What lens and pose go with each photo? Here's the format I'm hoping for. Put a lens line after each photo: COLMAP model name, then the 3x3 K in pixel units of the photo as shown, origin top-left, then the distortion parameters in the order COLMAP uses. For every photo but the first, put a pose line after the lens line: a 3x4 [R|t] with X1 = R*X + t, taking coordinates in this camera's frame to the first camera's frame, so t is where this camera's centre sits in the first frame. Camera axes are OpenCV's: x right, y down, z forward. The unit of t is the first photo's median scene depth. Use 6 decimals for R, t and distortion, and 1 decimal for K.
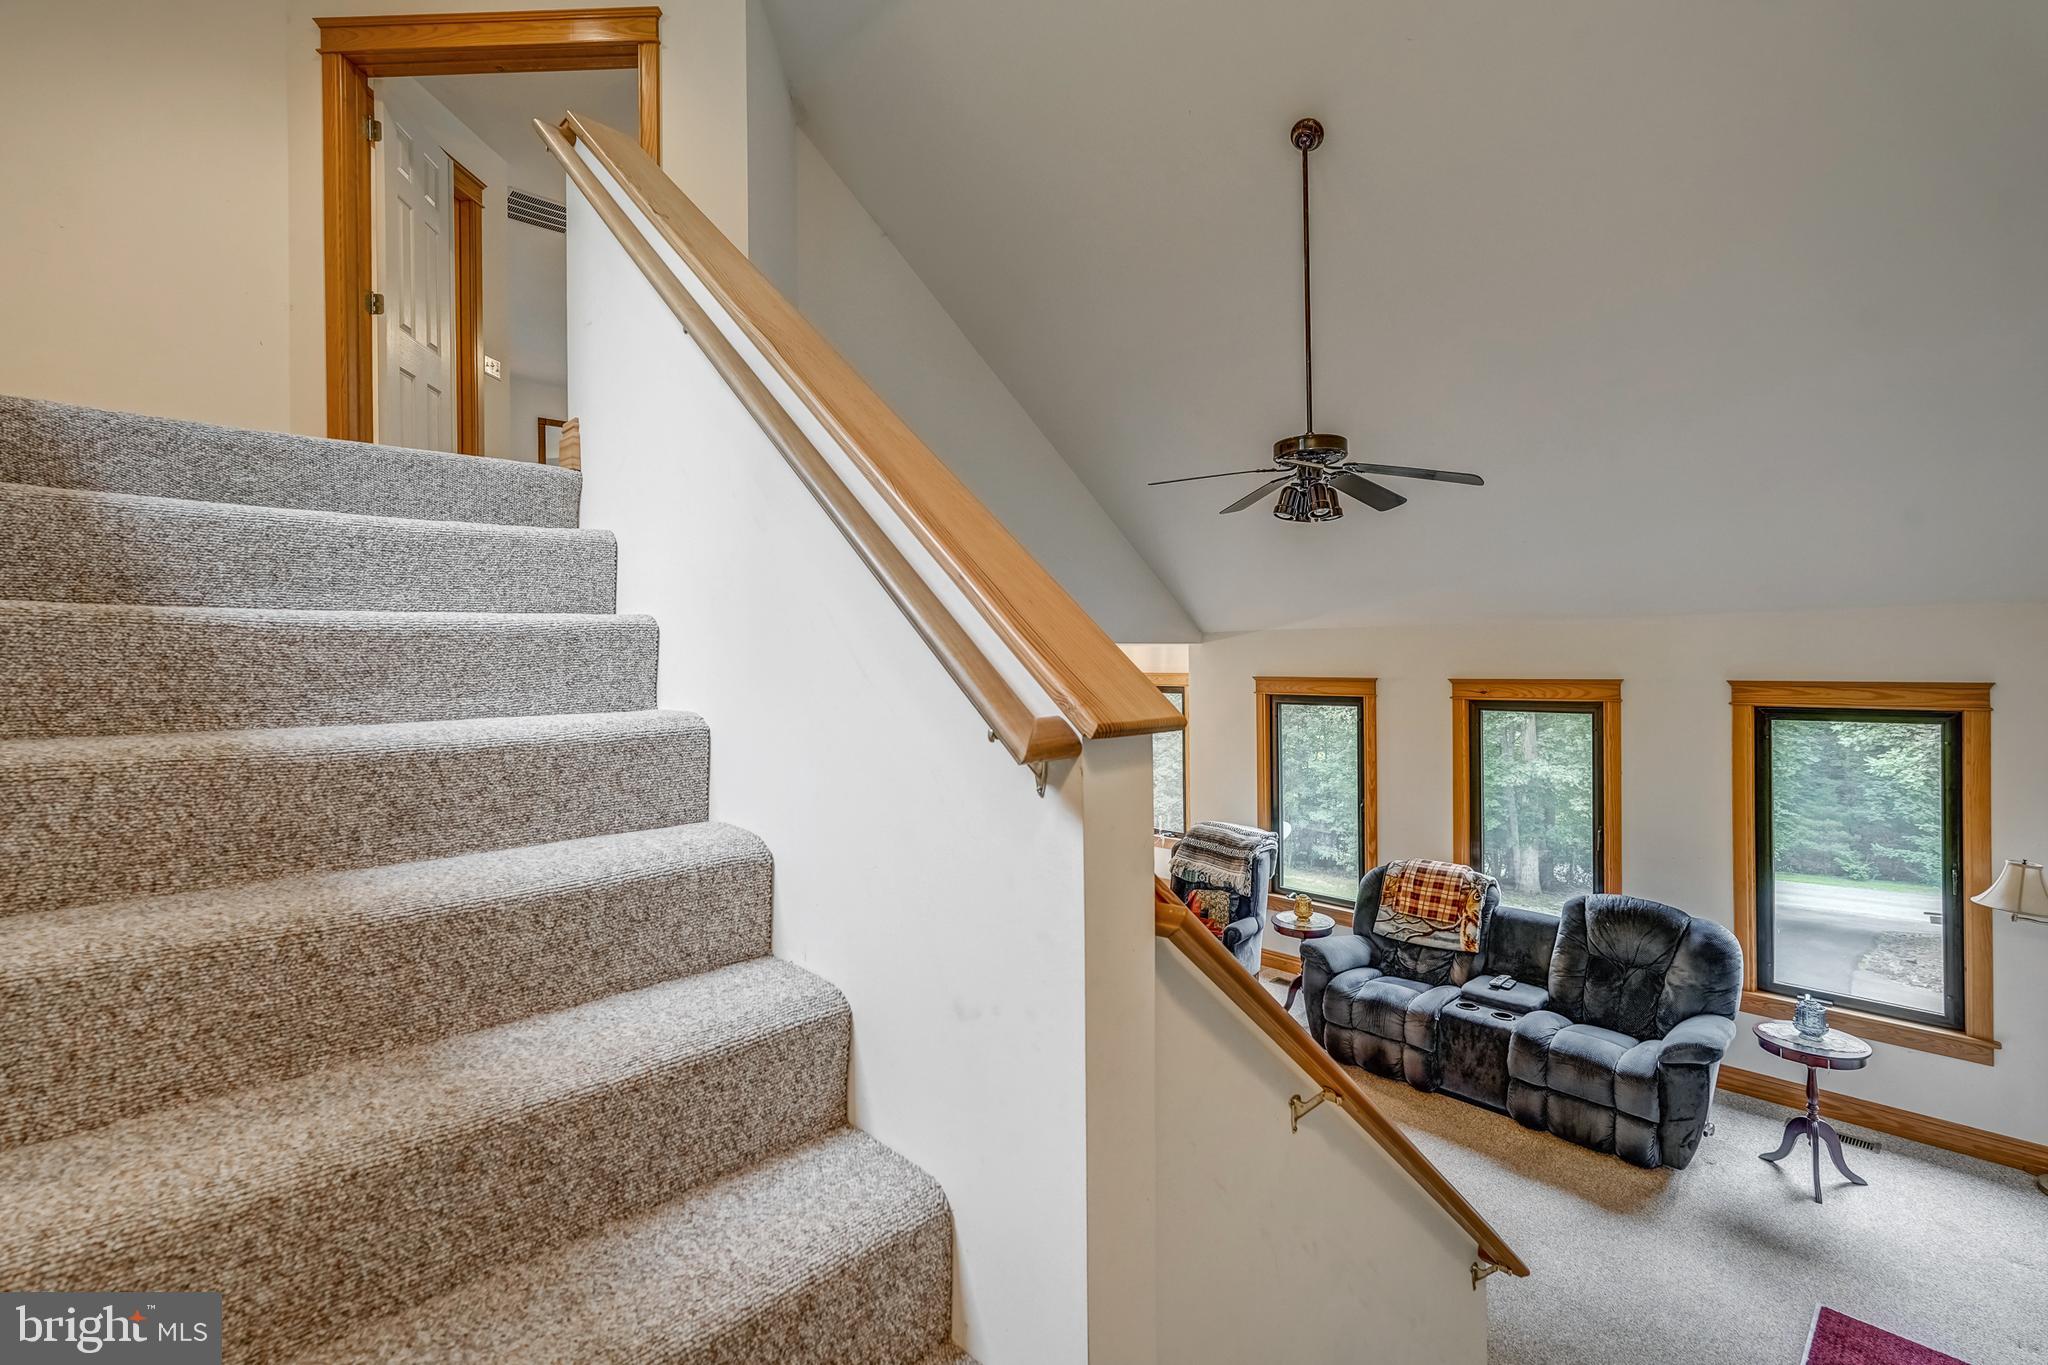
lens RADIAL K [[905.1, 0, 1021.8], [0, 905.1, 659.7], [0, 0, 1]] dist [-0.018657, 0.008399]
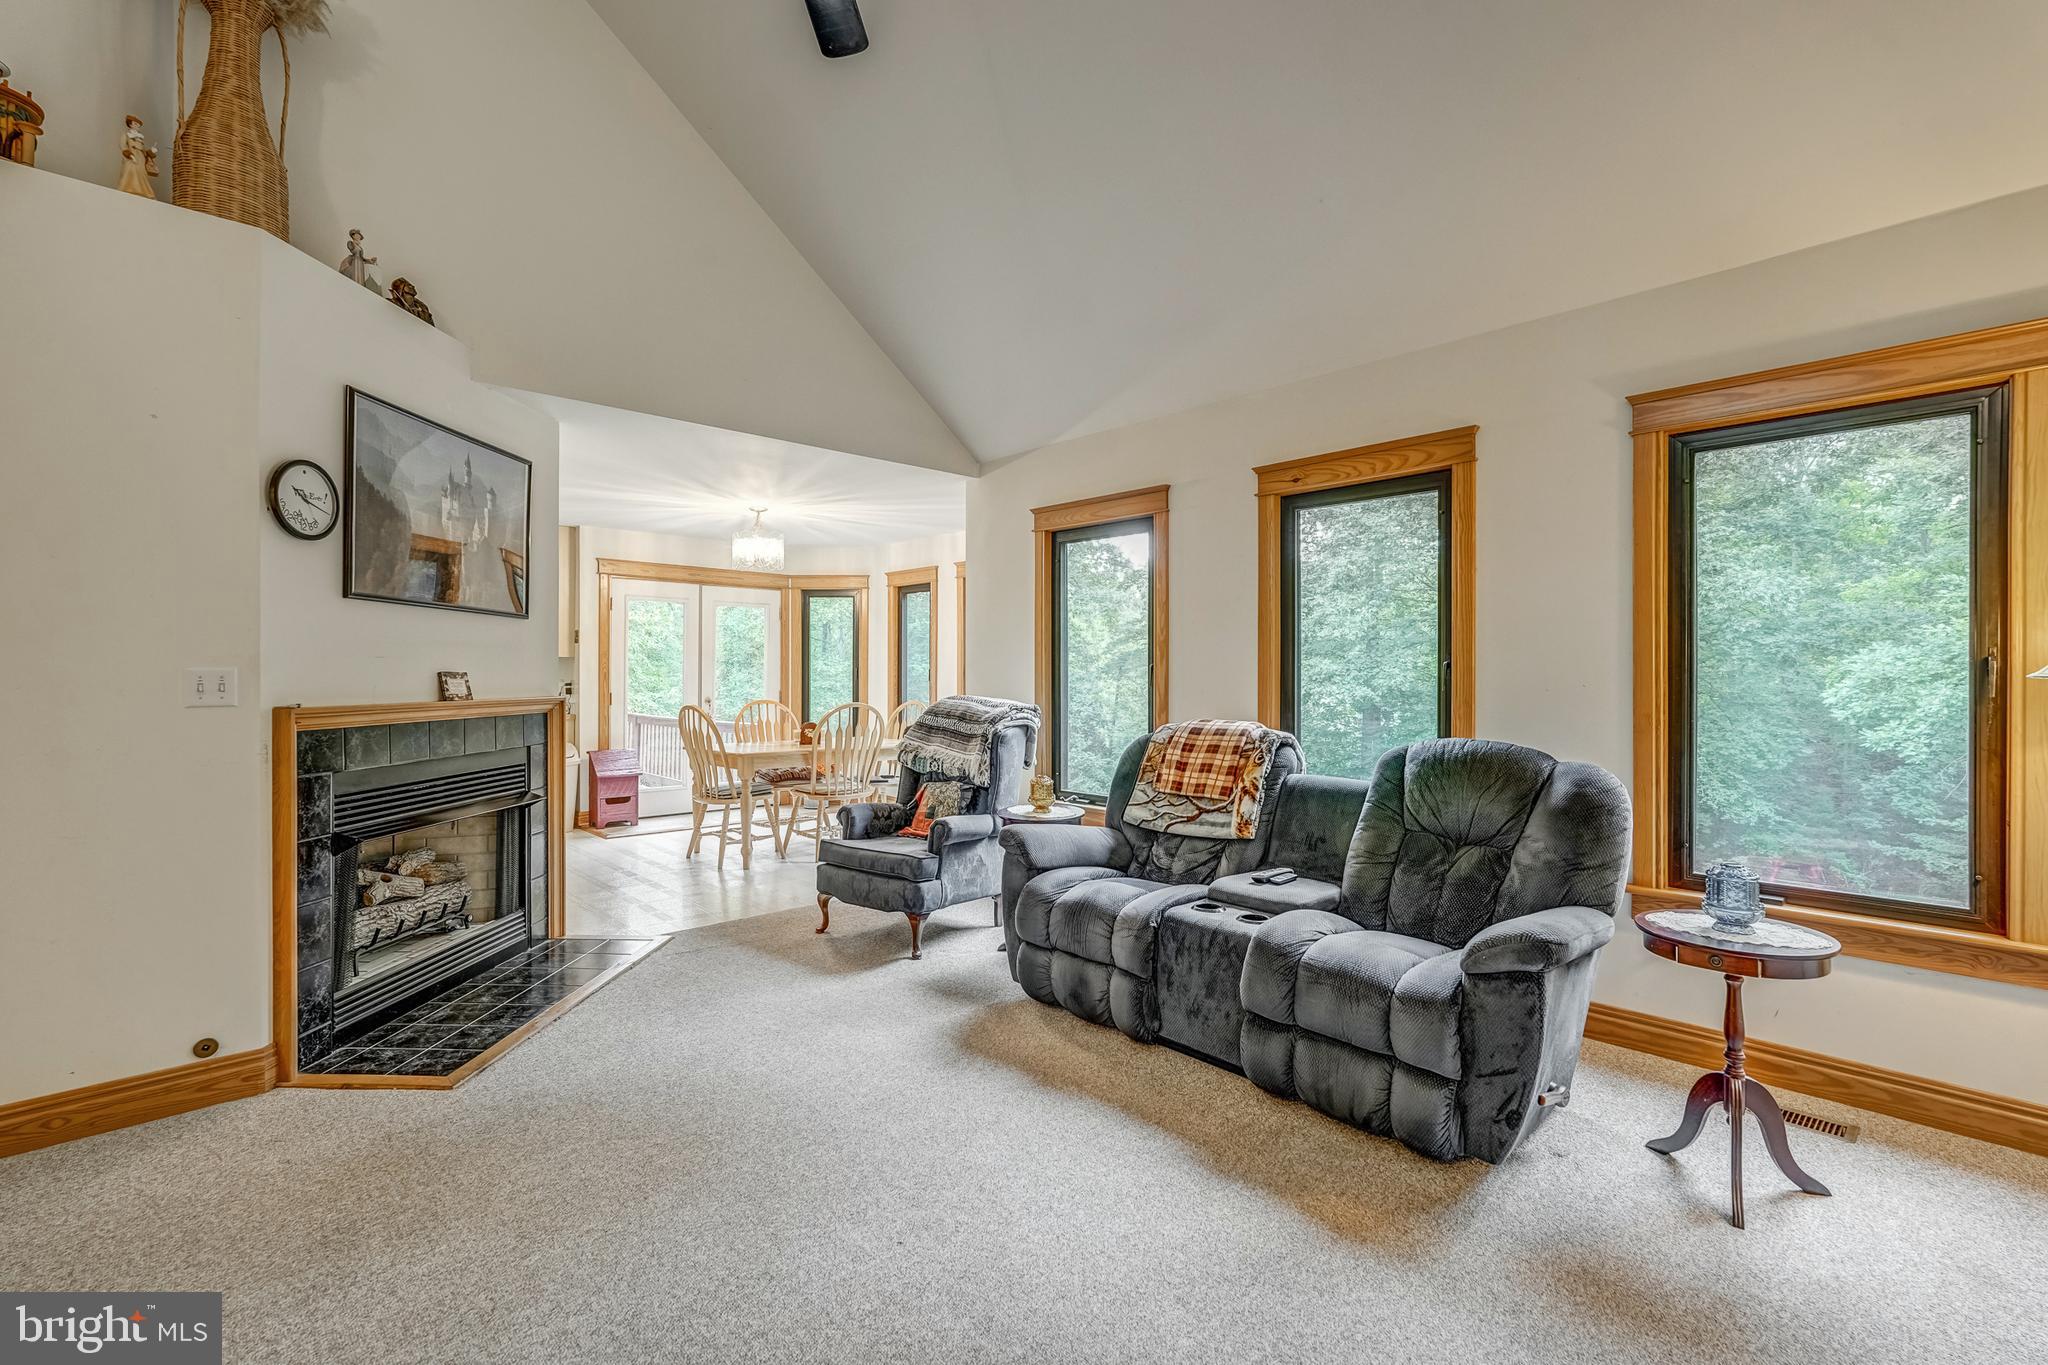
lens RADIAL K [[901.9, 0, 1023.7], [0, 901.9, 669.5], [0, 0, 1]] dist [-0.019316, 0.008677]
pose [[0.999914, 0.013032, -0.001162, 0.335699], [-0.013037, 0.999905, -0.004424, 0.205298], [0.001104, 0.004439, 0.999990, 0.339678]]
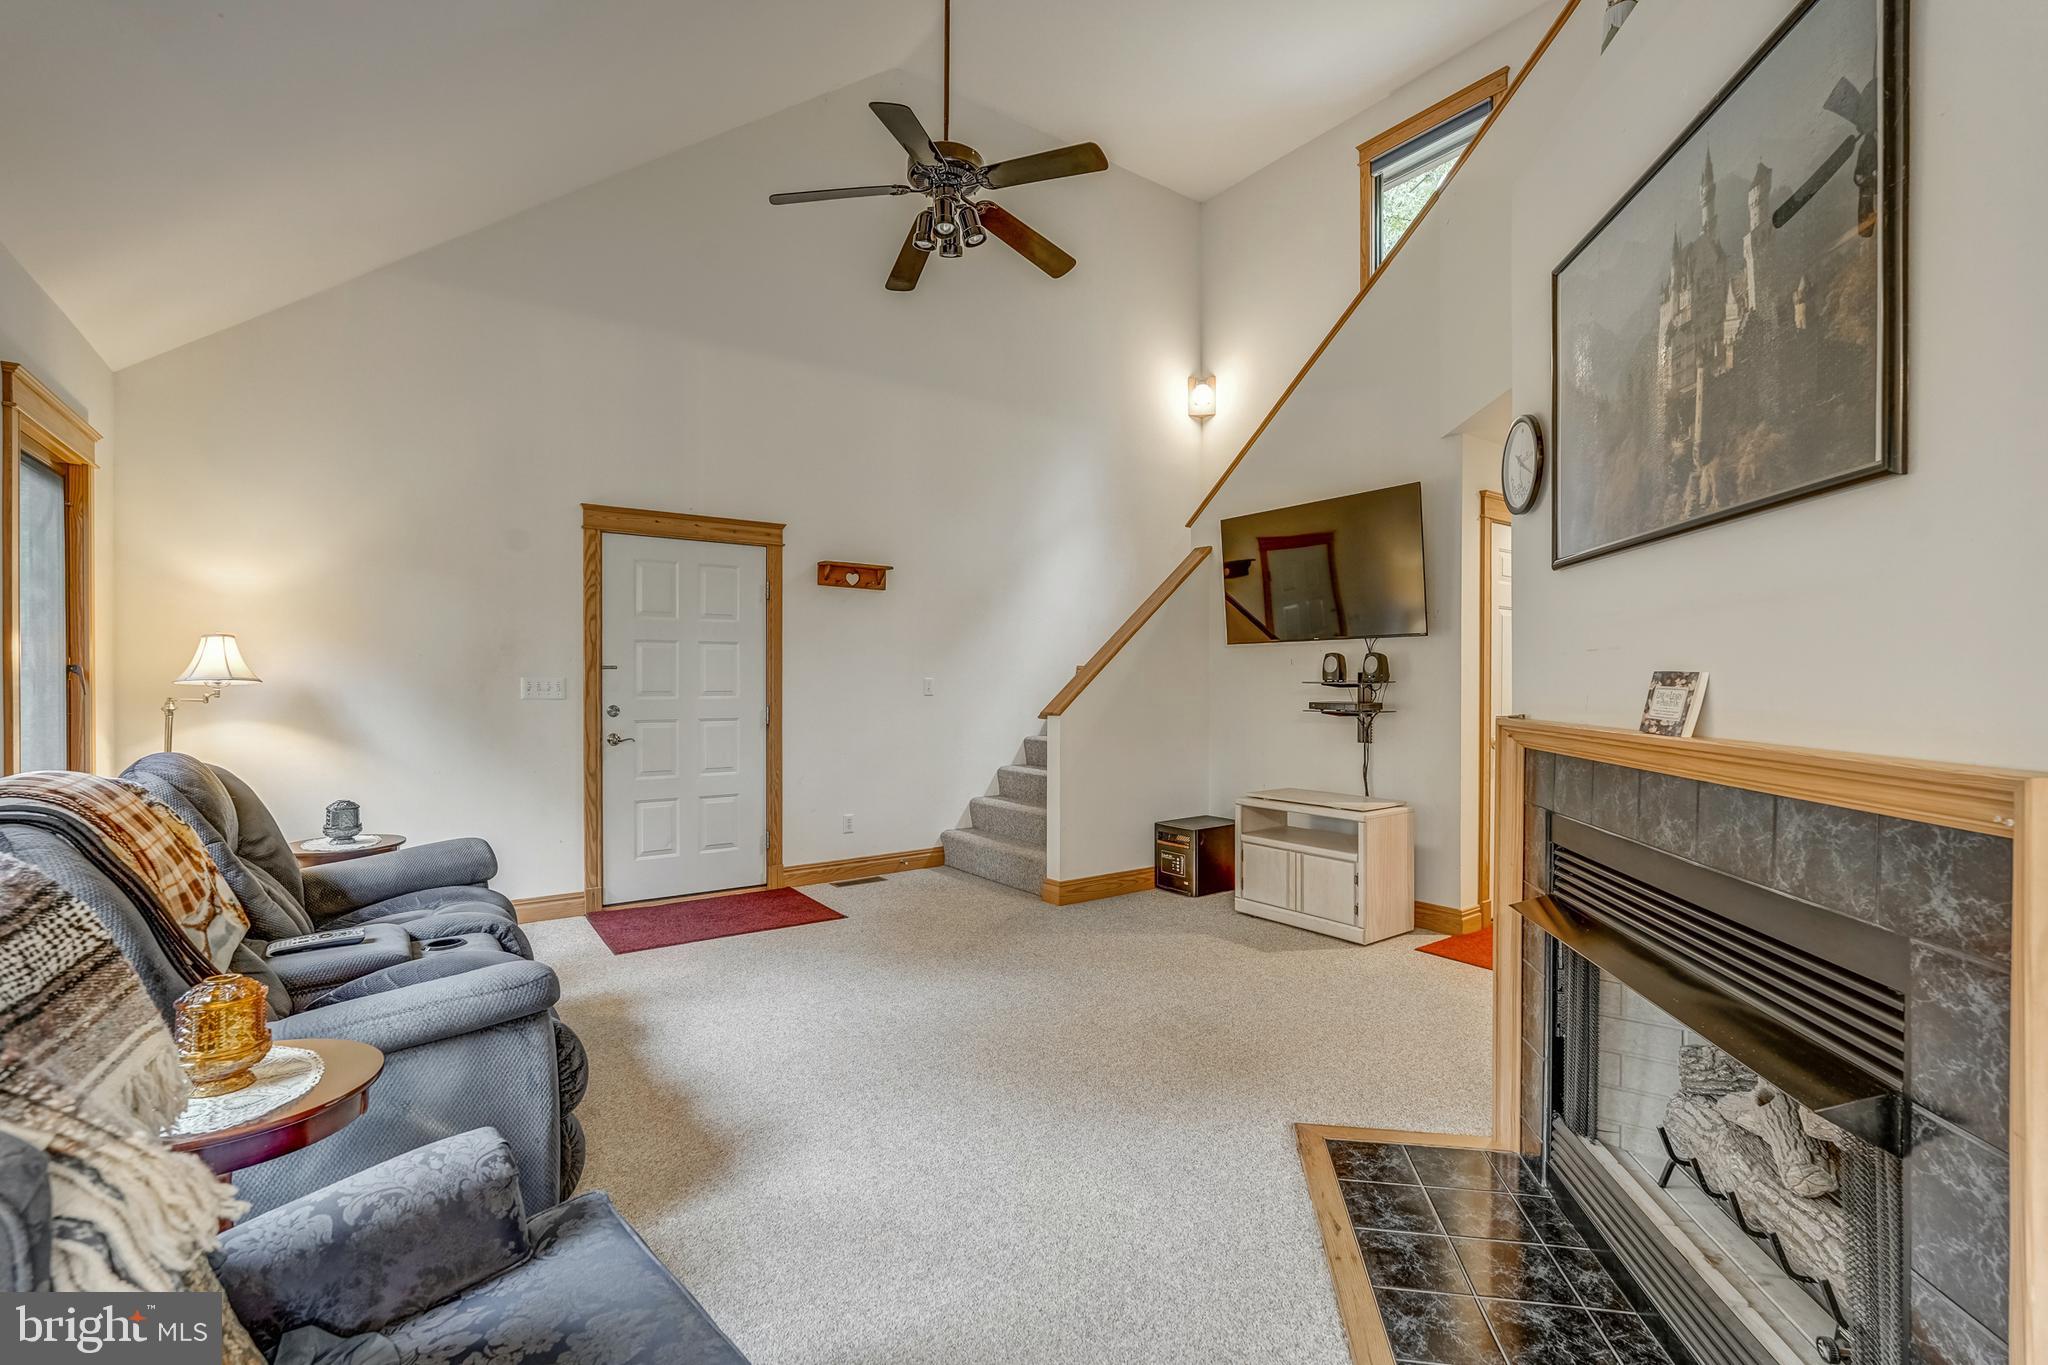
lens RADIAL K [[896.8, 0, 1022.8], [0, 896.8, 681.3], [0, 0, 1]] dist [-0.012607, 0.005208]
pose [[-0.991980, 0.011528, 0.125871, 0.089100], [0.011305, 0.999933, -0.002490, 0.211110], [-0.125891, -0.001047, -0.992044, 1.357720]]
